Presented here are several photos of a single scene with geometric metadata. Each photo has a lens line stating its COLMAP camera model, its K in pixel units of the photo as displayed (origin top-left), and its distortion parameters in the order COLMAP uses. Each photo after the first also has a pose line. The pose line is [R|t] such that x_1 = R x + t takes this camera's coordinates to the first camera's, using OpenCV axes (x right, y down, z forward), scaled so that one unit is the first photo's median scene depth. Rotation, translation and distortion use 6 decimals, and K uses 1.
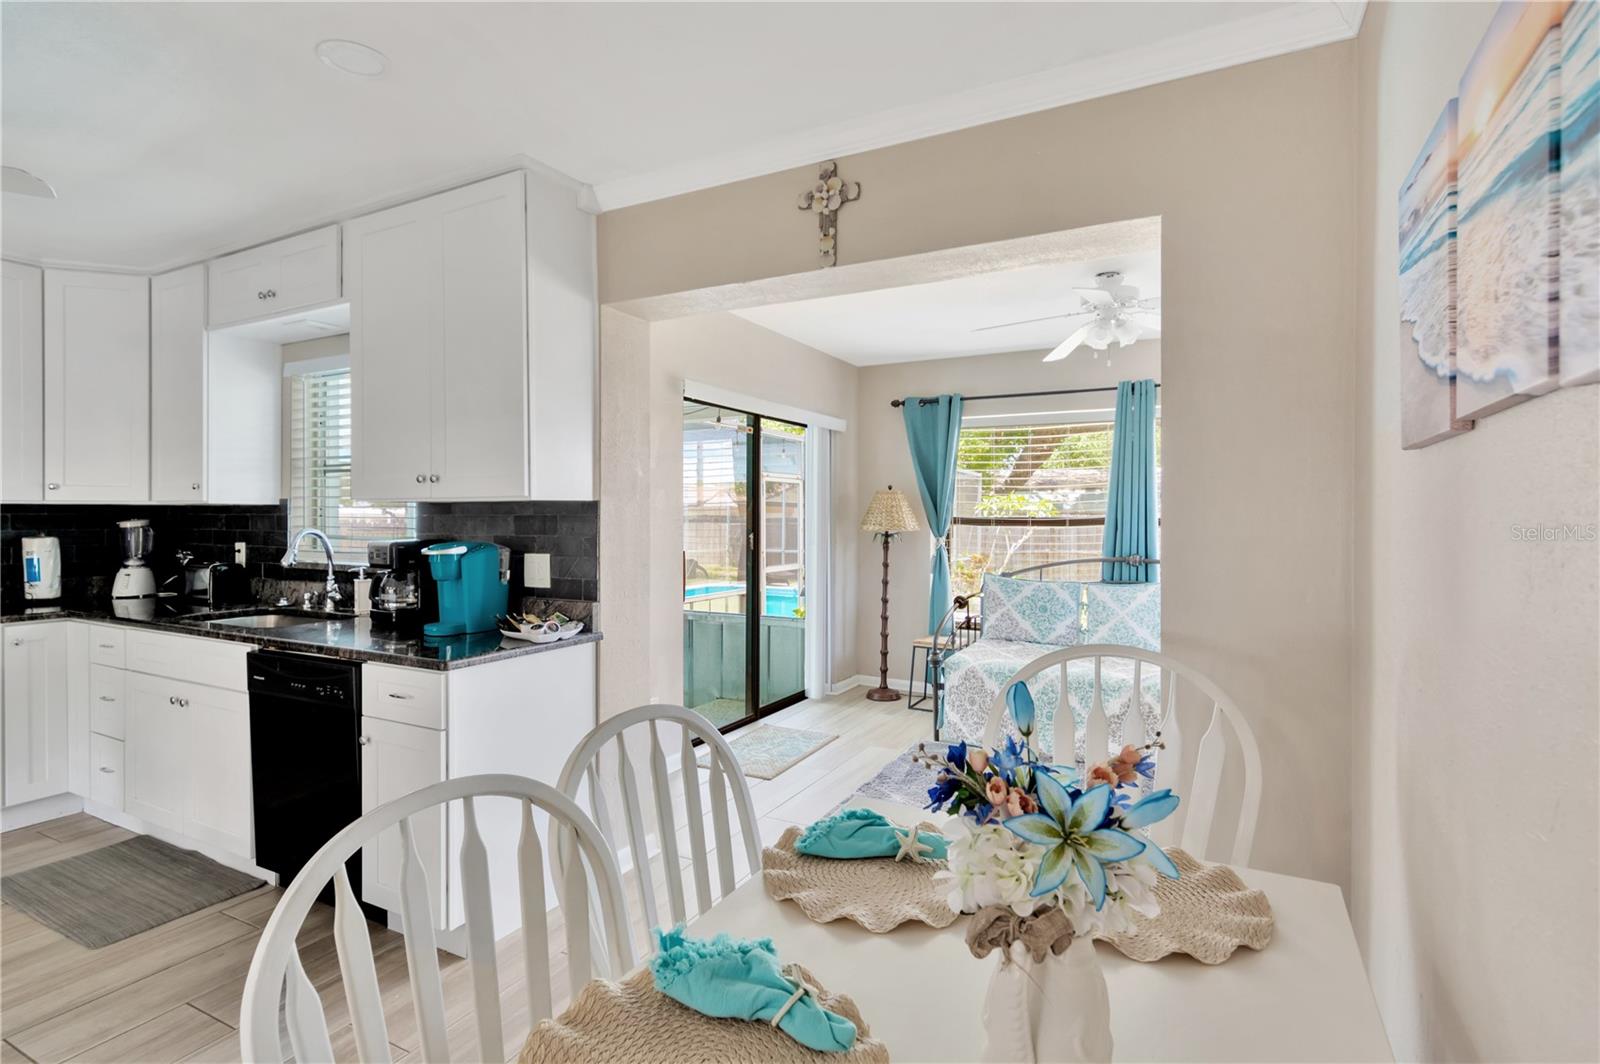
lens RADIAL K [[781.9, 0, 802.1], [0, 781.9, 525.1], [0, 0, 1]] dist [0.001465, 0.001017]
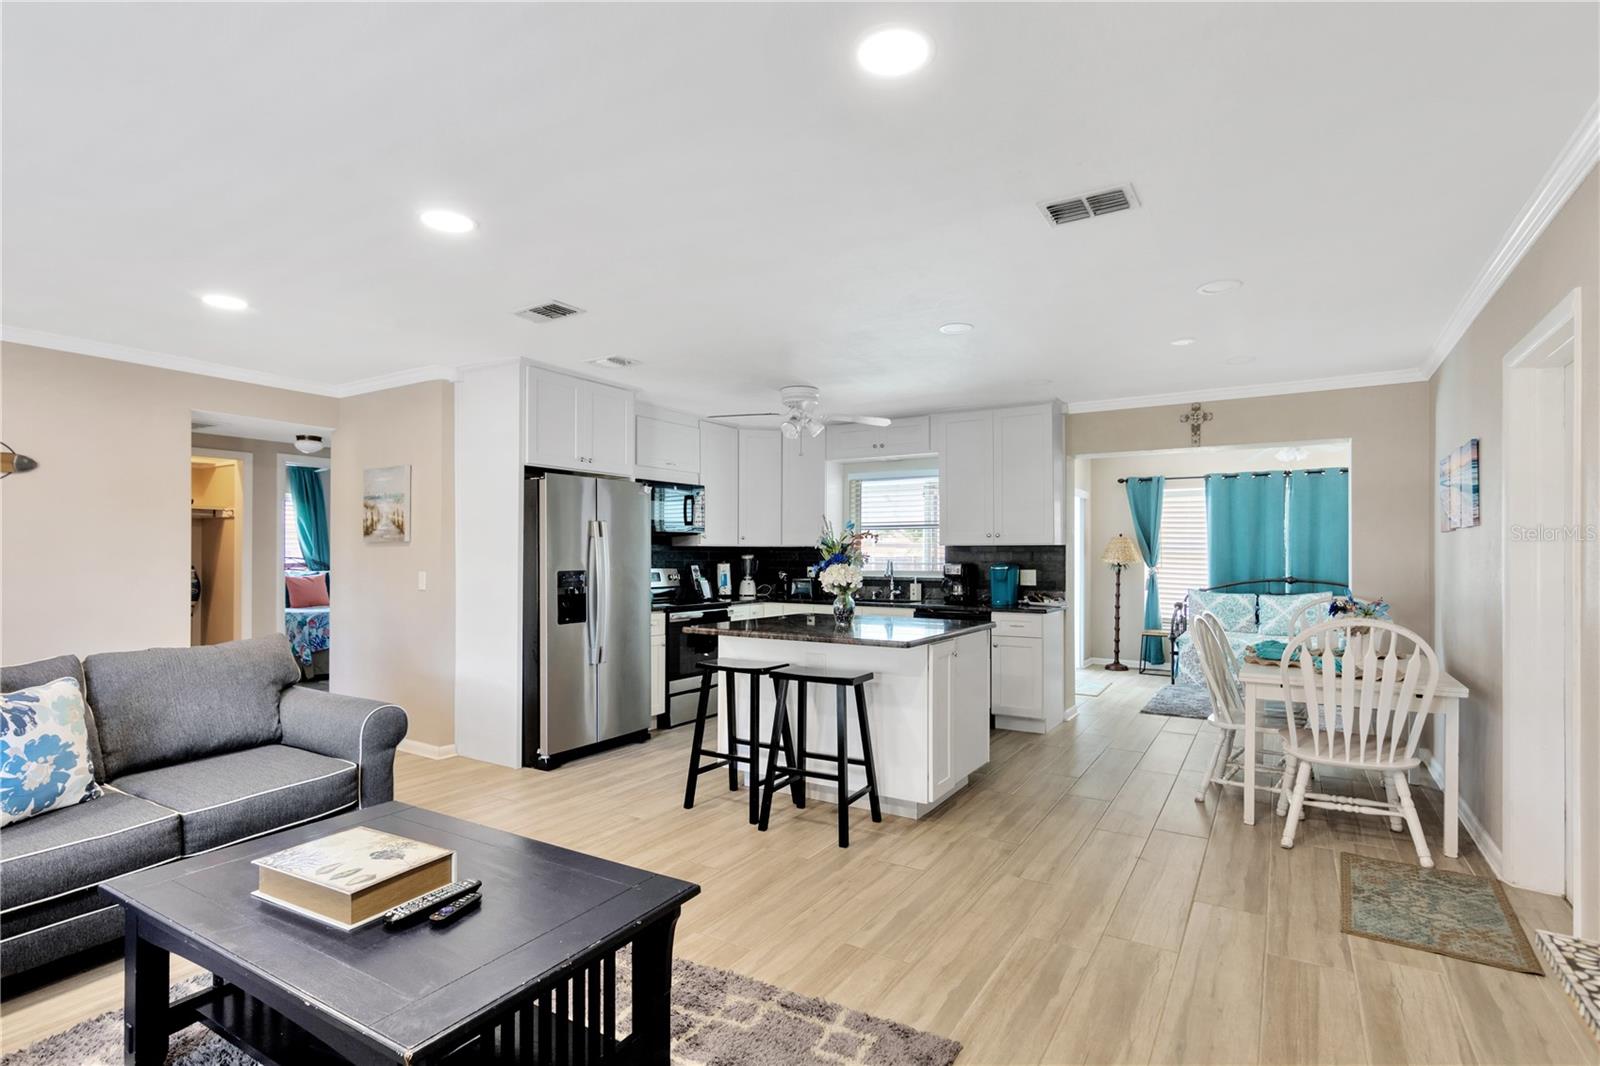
lens RADIAL K [[780.9, 0, 801.3], [0, 780.9, 557.2], [0, 0, 1]] dist [-0.000473, 0.000351]
pose [[0.997540, 0.000362, -0.070092, -0.476184], [-0.001049, 0.999952, -0.009770, 0.014062], [0.070085, 0.009820, 0.997493, -0.692190]]
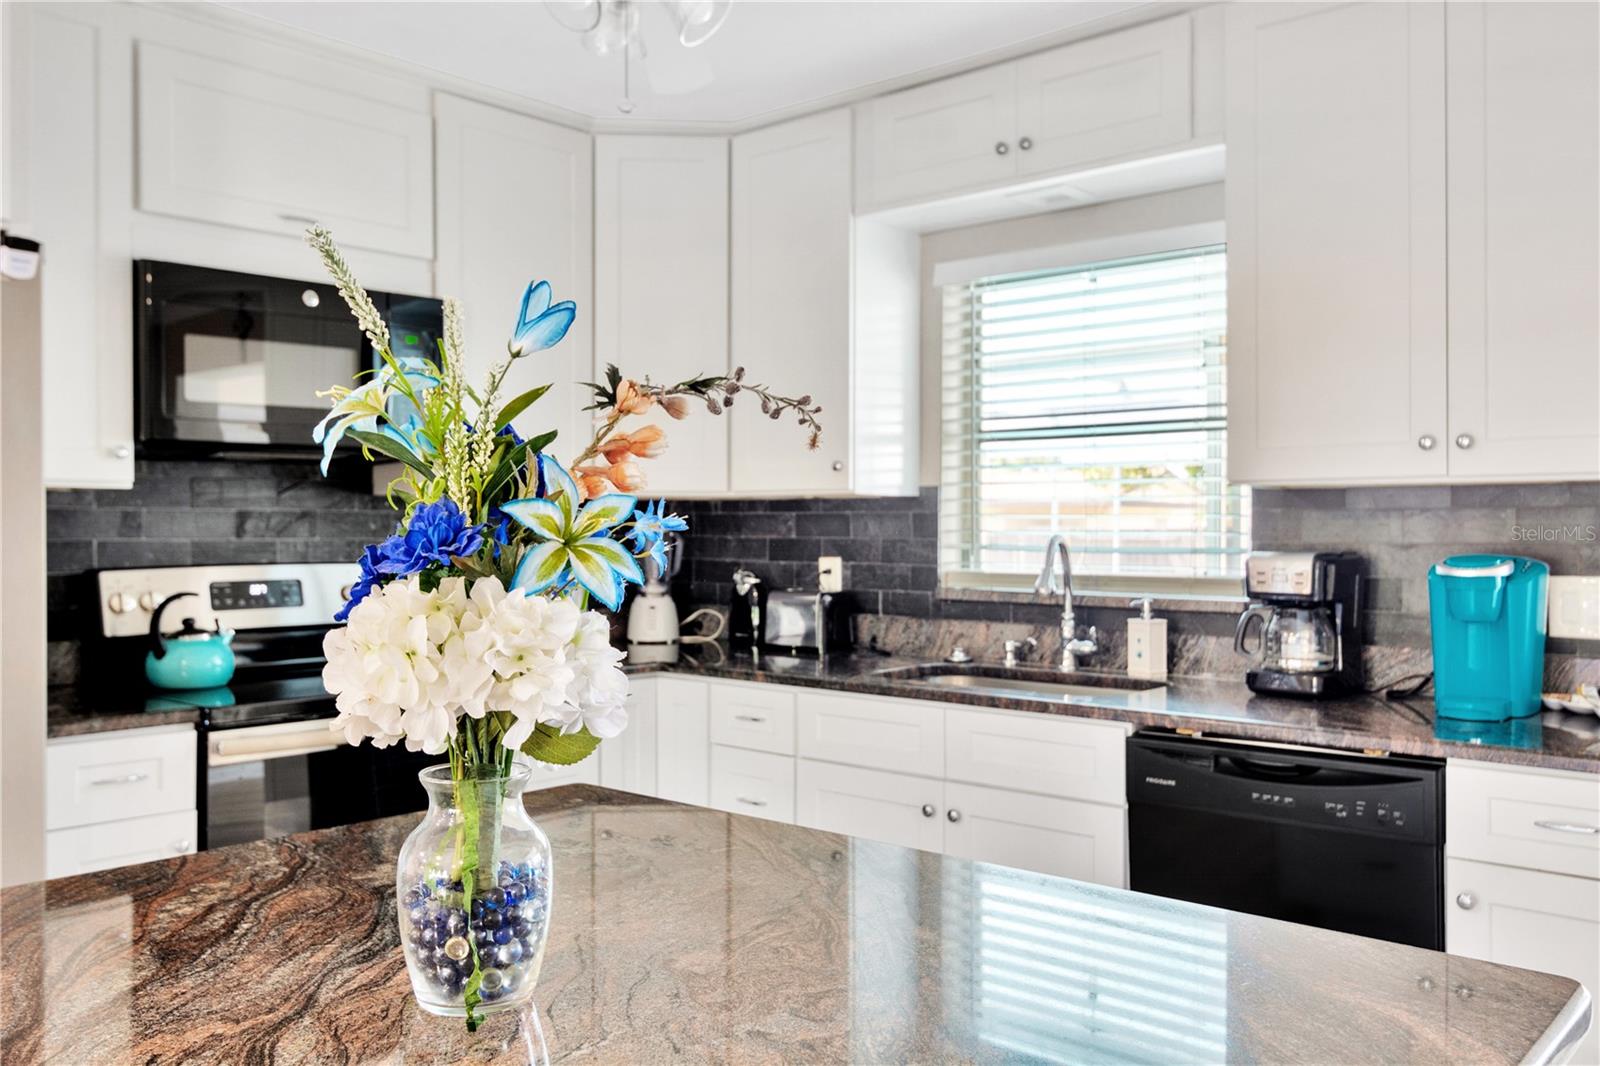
lens RADIAL K [[1324.1, 0, 800.0], [0, 1324.1, 533.0], [0, 0, 1]] dist [0.004429, 0.003370]
pose [[0.972819, -0.000170, -0.231567, -0.389207], [-0.001325, 0.999979, -0.006298, 0.007102], [0.231563, 0.006433, 0.972799, -0.021436]]
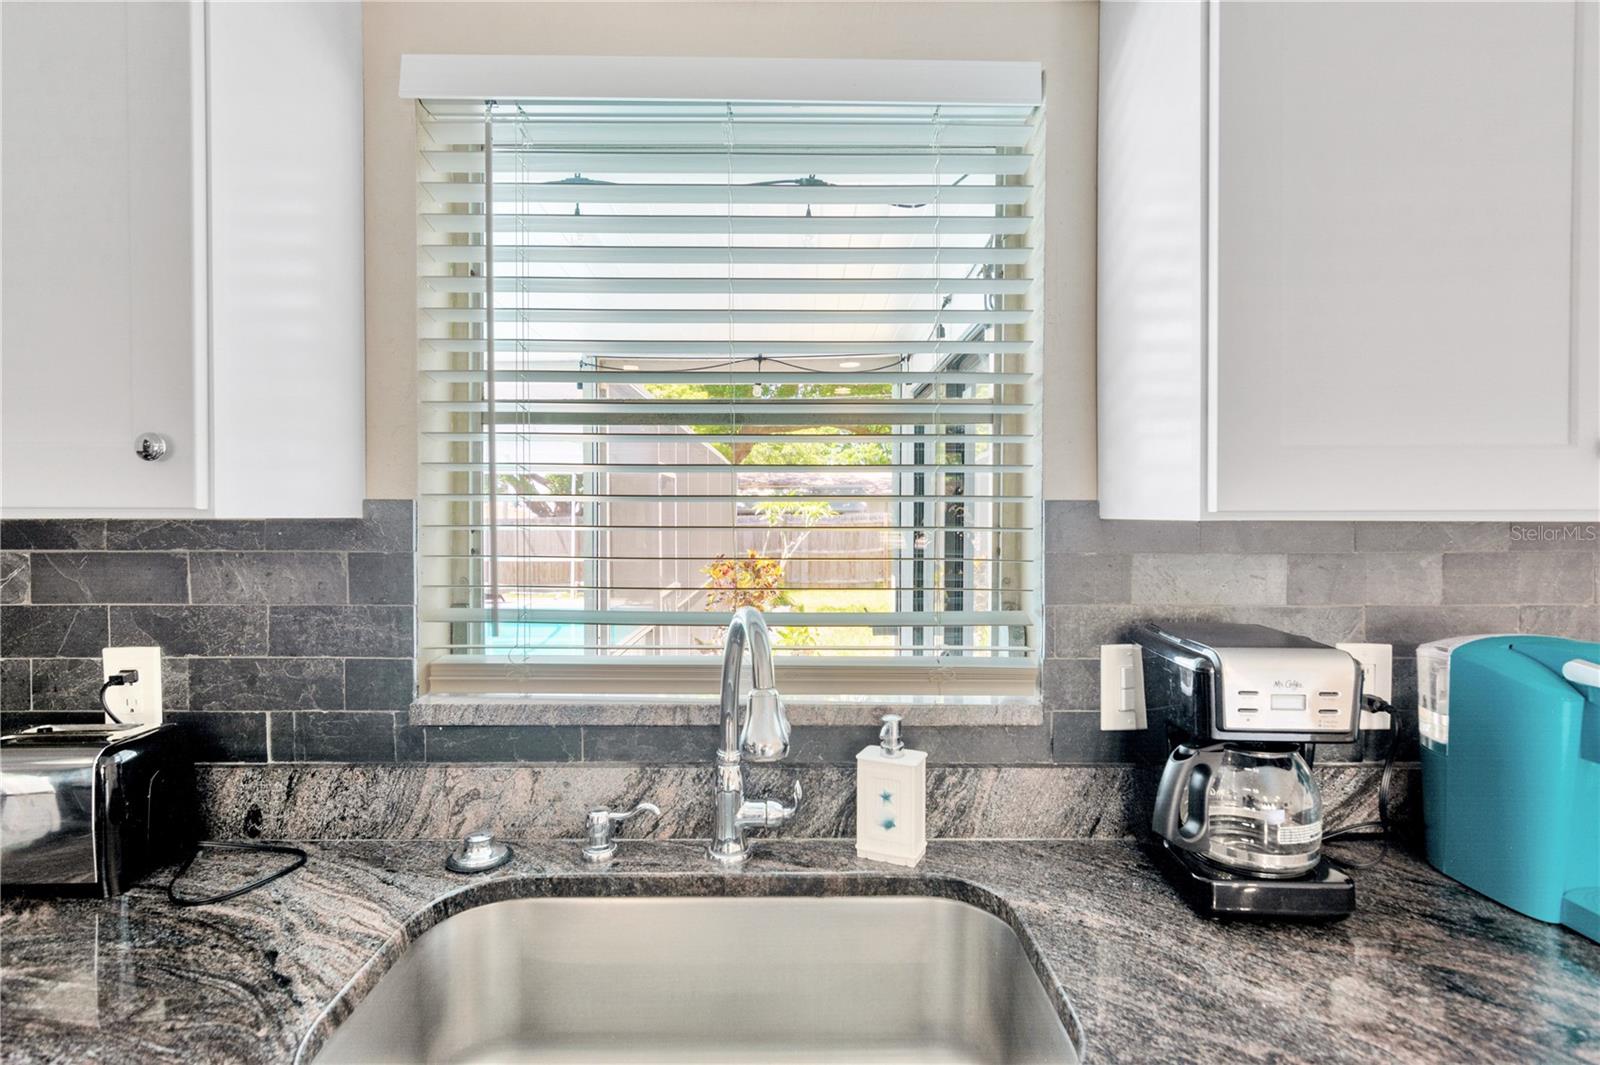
lens RADIAL K [[807.2, 0, 798.9], [0, 807.2, 580.1], [0, 0, 1]] dist [-0.001064, -0.000055]
pose [[0.880525, -0.009896, 0.473897, -0.500967], [0.006876, 0.999944, 0.008107, -0.002676], [-0.473951, -0.003880, 0.880543, 0.482190]]
